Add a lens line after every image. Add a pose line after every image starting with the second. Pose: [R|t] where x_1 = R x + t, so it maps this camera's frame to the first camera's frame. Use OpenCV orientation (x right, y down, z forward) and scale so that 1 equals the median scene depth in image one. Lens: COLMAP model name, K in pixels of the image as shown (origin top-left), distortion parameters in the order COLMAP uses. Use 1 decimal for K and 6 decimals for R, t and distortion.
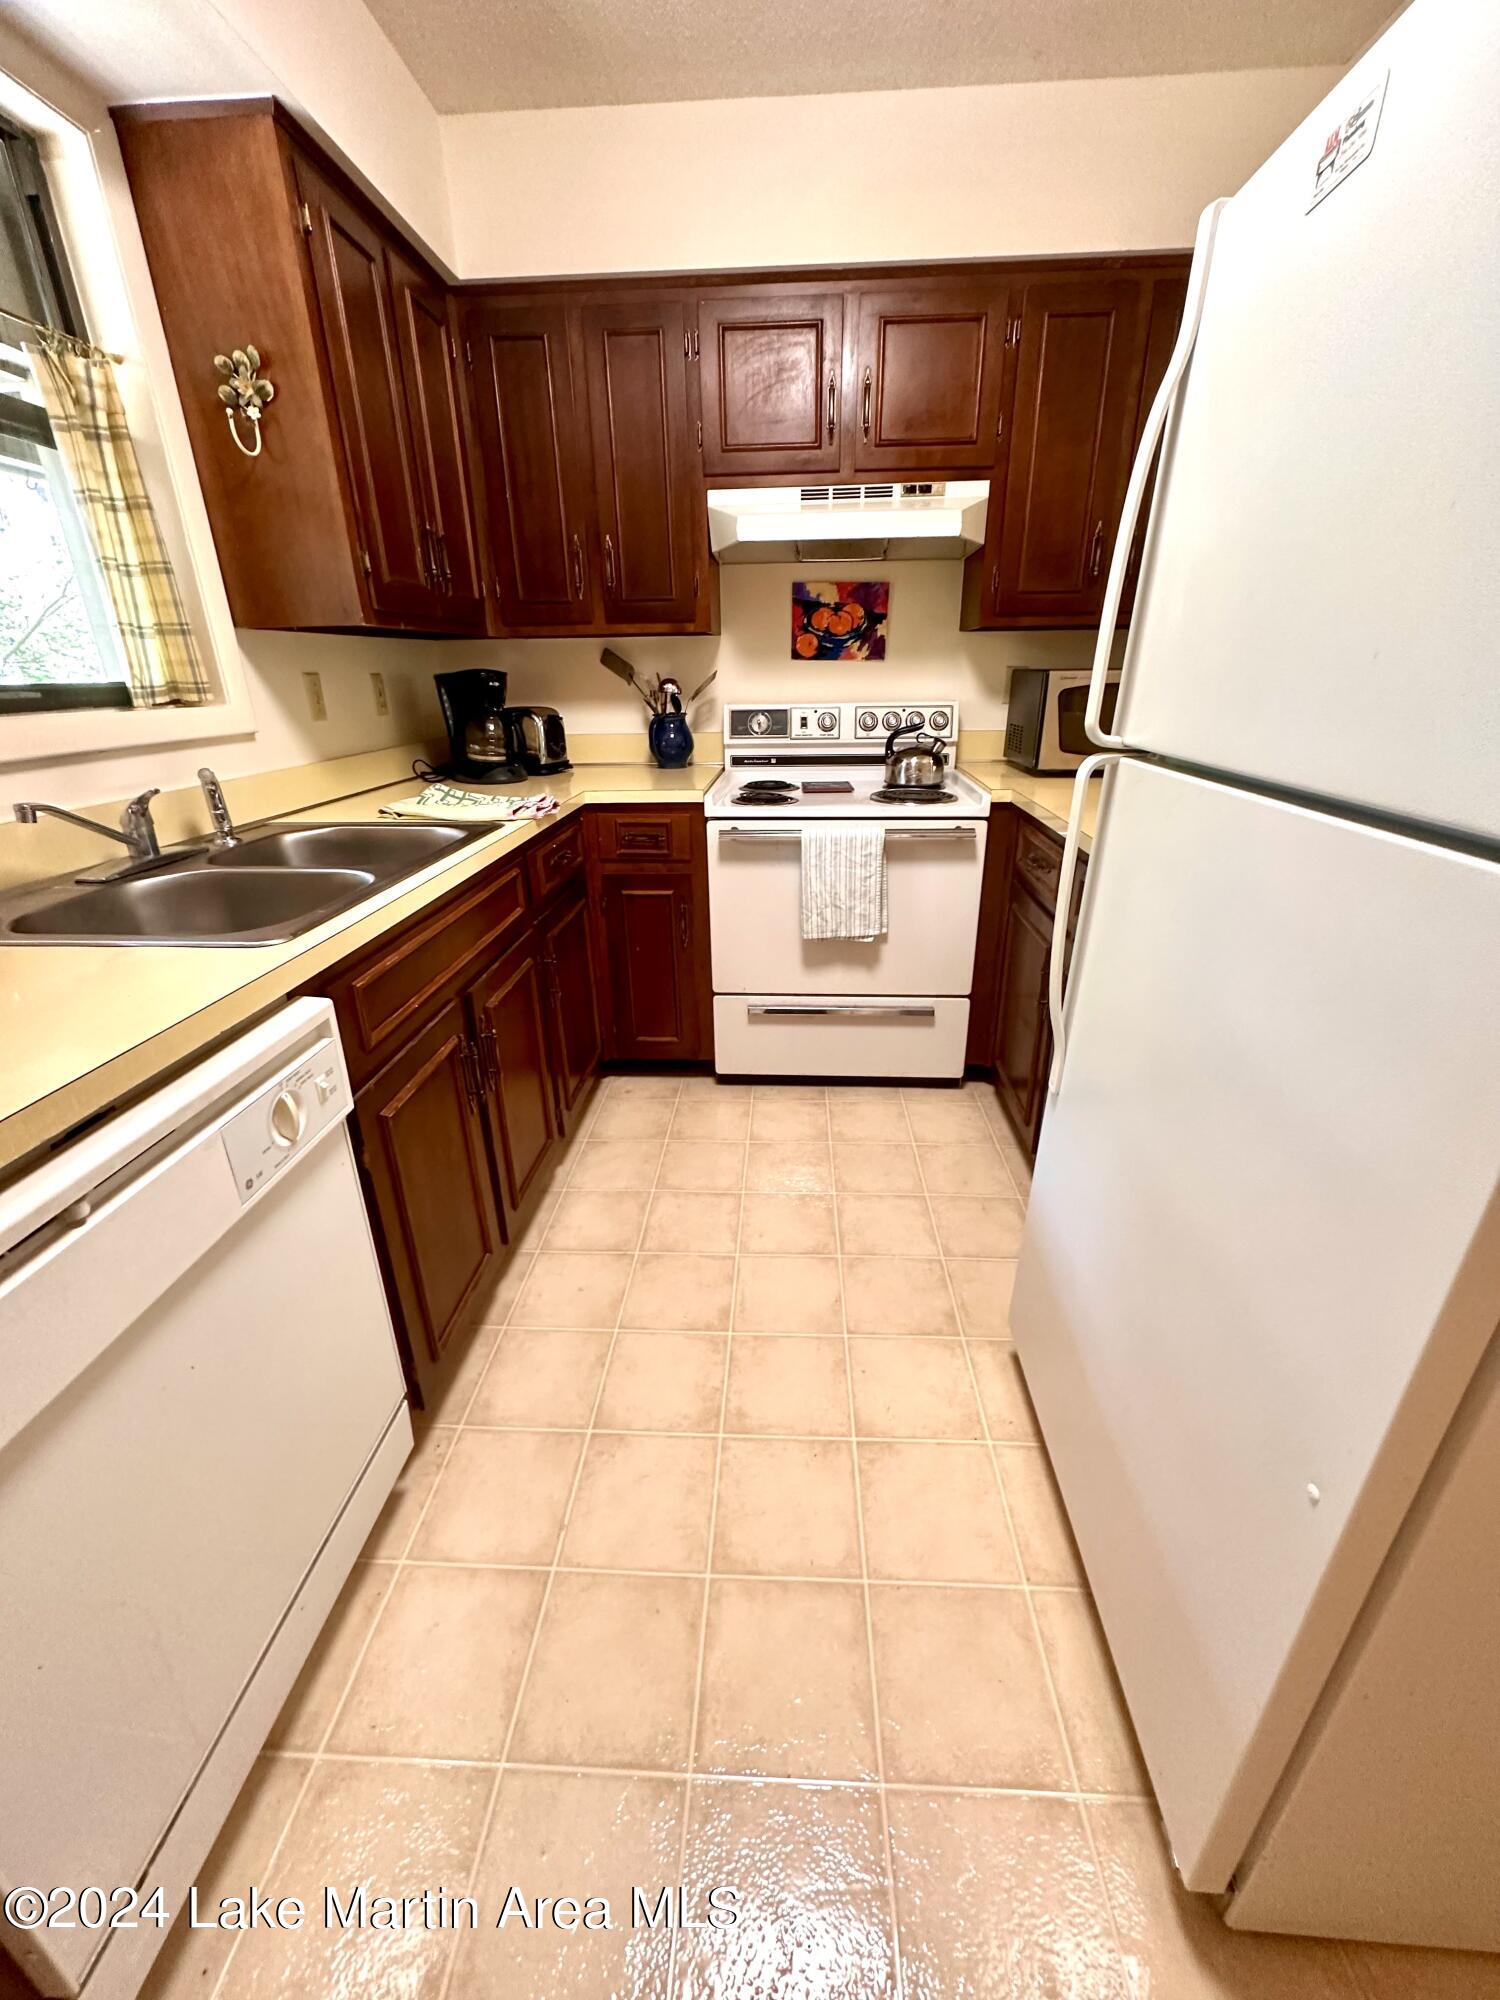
lens RADIAL K [[797.4, 0, 749.0], [0, 797.4, 994.2], [0, 0, 1]] dist [-0.000084, 0.000079]
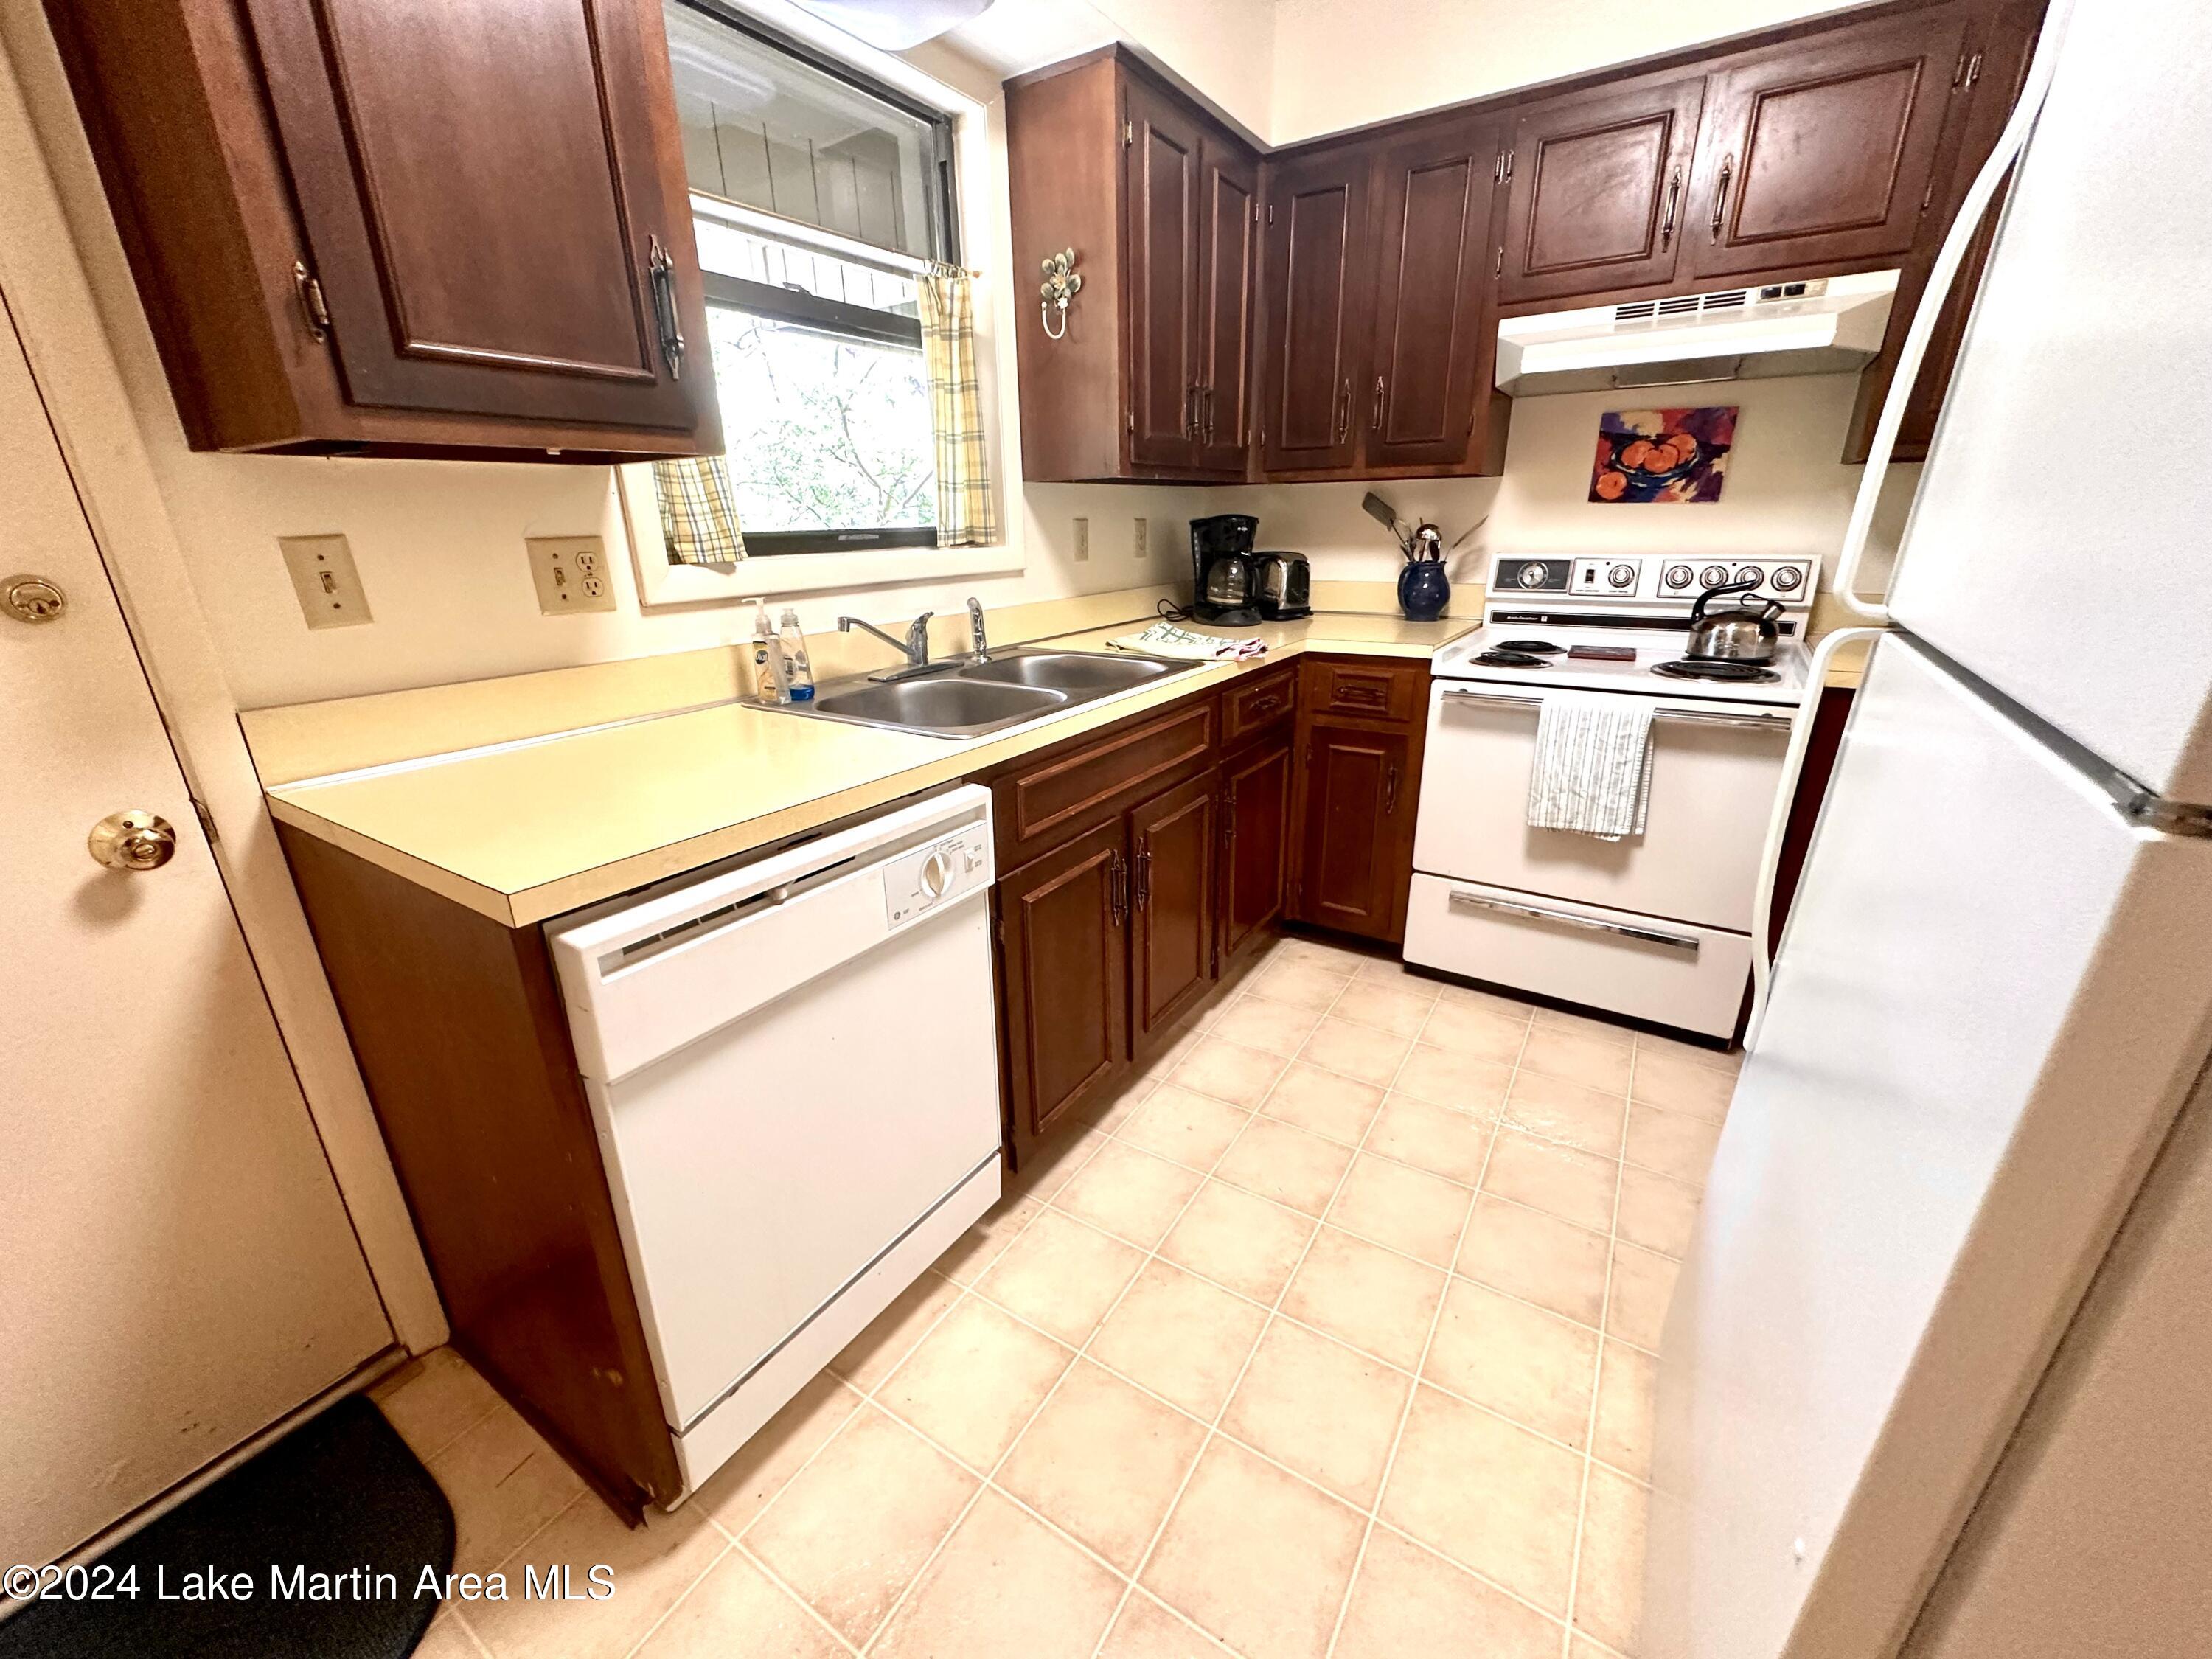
lens RADIAL K [[881.9, 0, 1102.4], [0, 881.9, 826.1], [0, 0, 1]] dist [-0.000084, 0.000079]
pose [[0.869407, 0.163146, -0.466385, 0.155661], [-0.182937, 0.983120, 0.002885, 0.016730], [0.458983, 0.082811, 0.884577, -0.060114]]
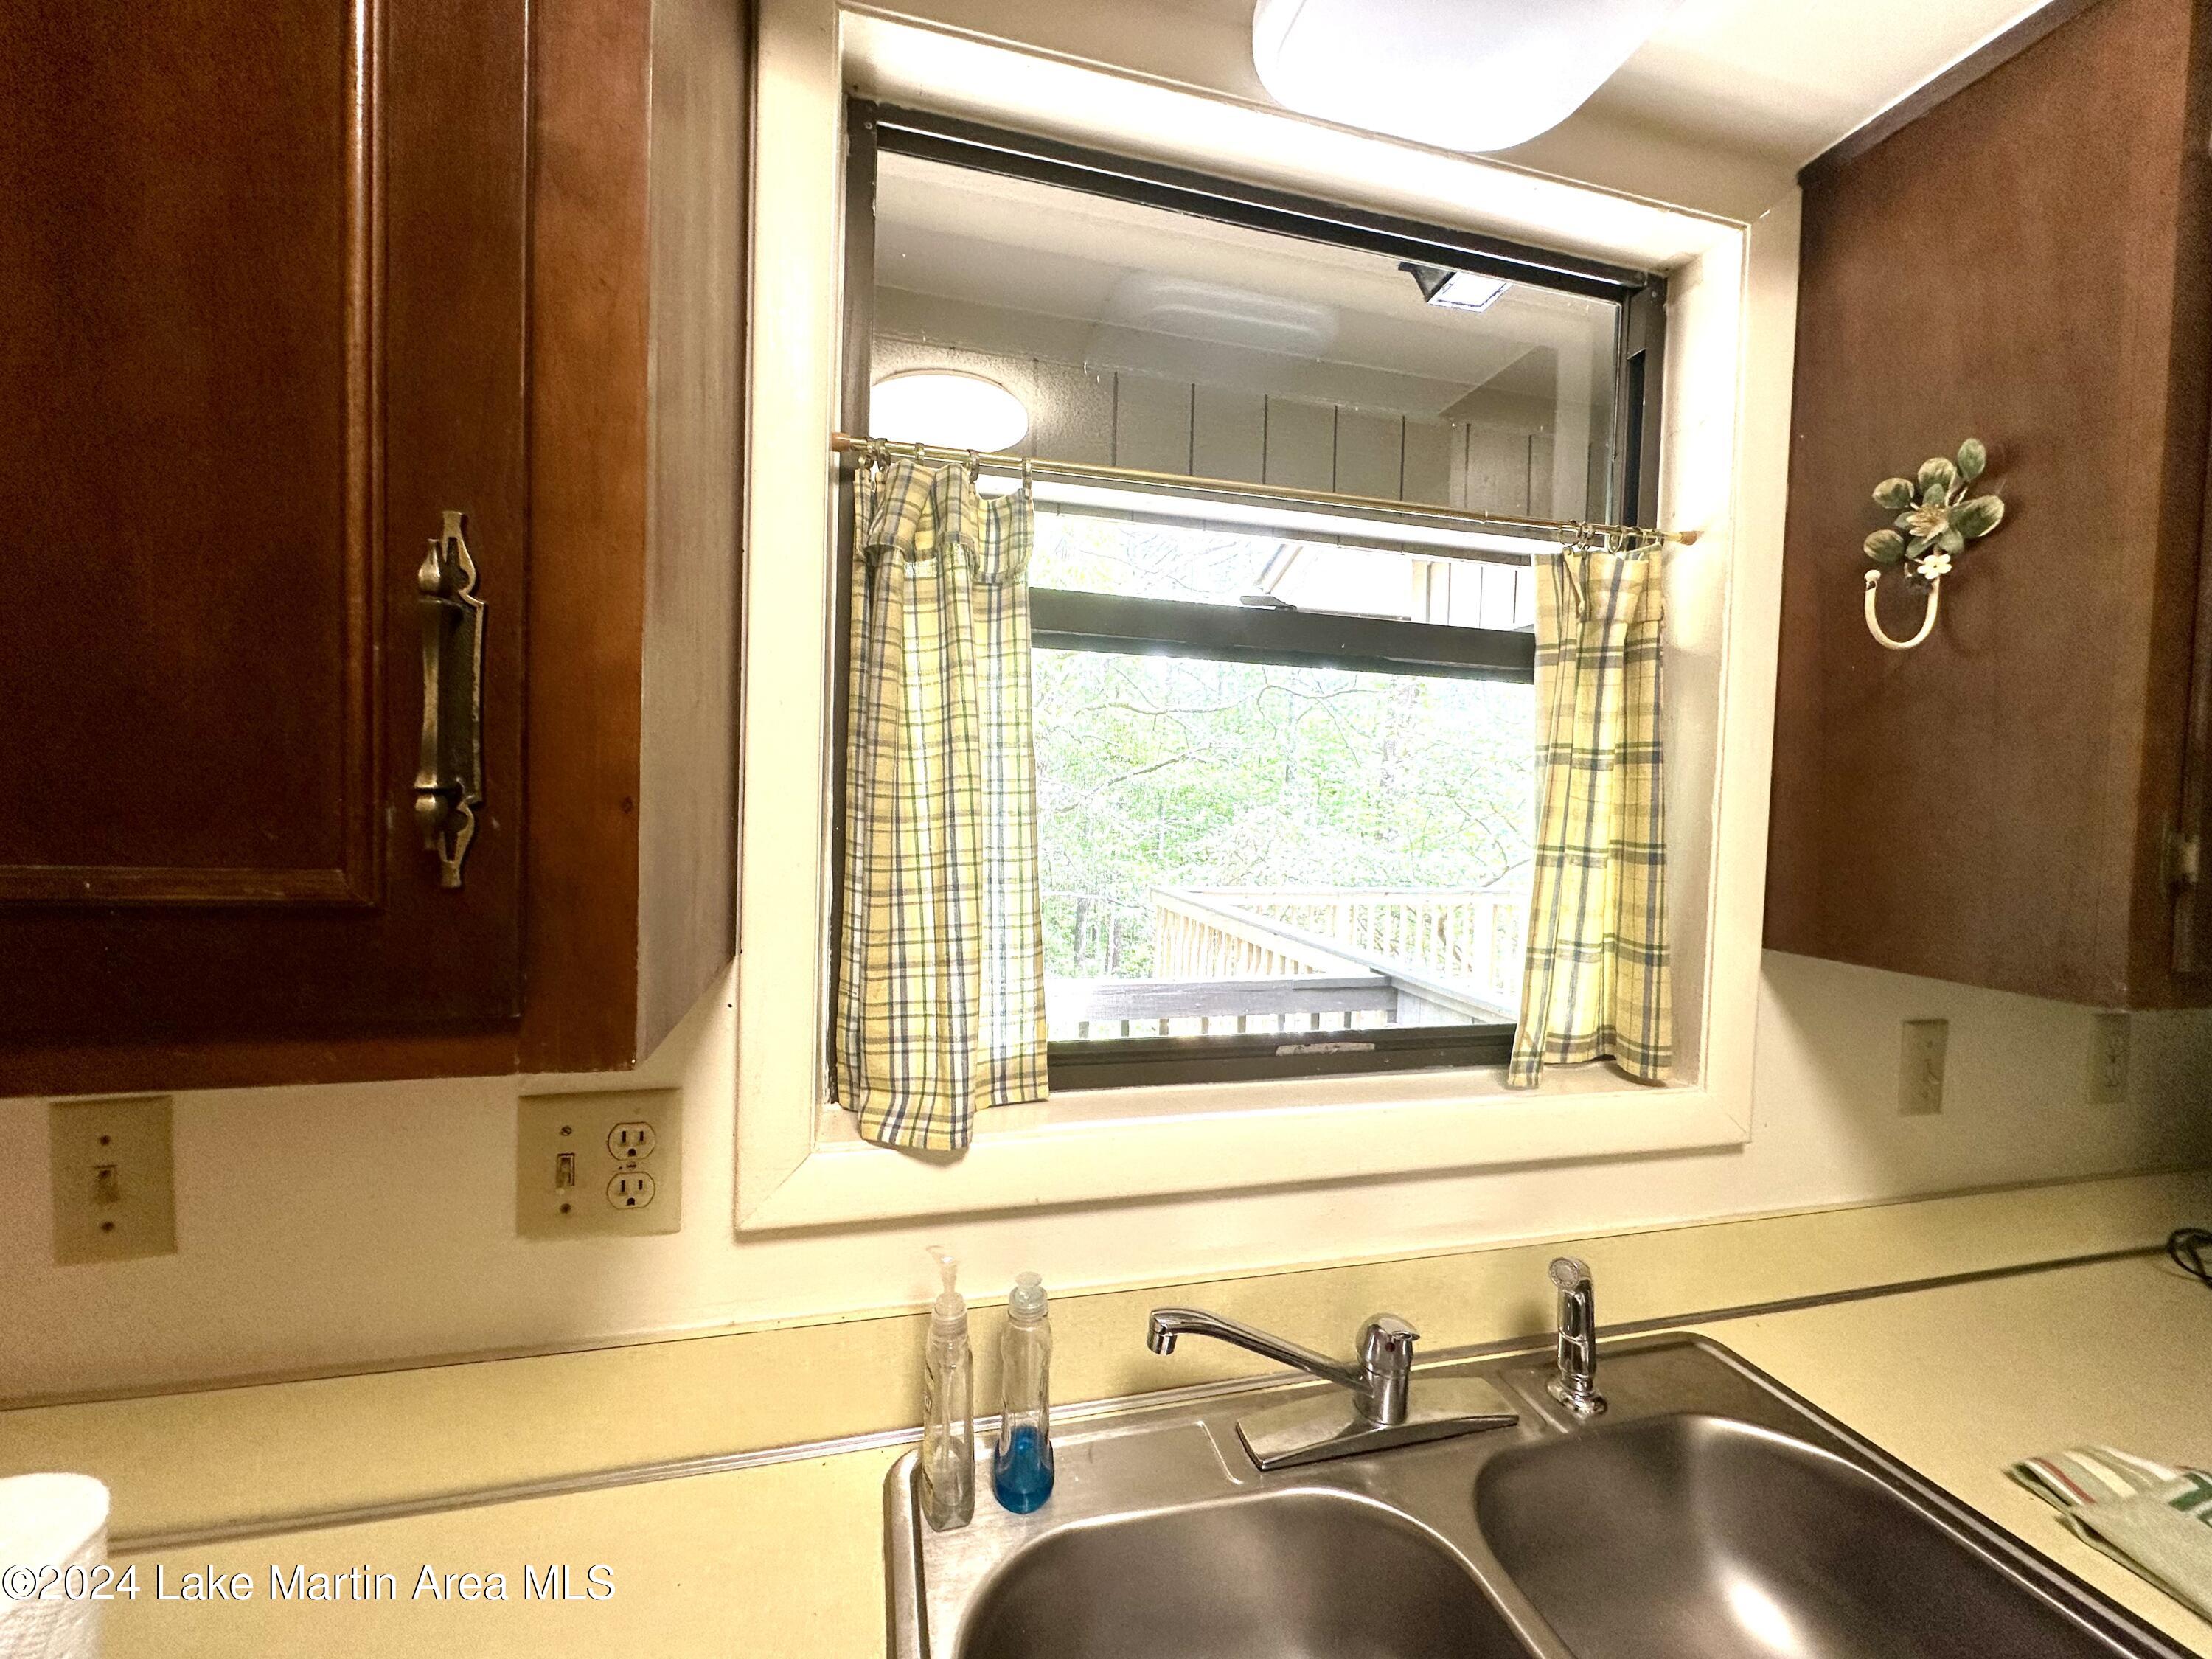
lens RADIAL K [[881.9, 0, 1111.1], [0, 881.9, 823.5], [0, 0, 1]] dist [-0.000084, 0.000079]
pose [[0.315134, 0.055194, -0.947441, -0.263163], [-0.394468, 0.915605, -0.077867, -0.343468], [0.863183, 0.398274, 0.310310, 0.460475]]
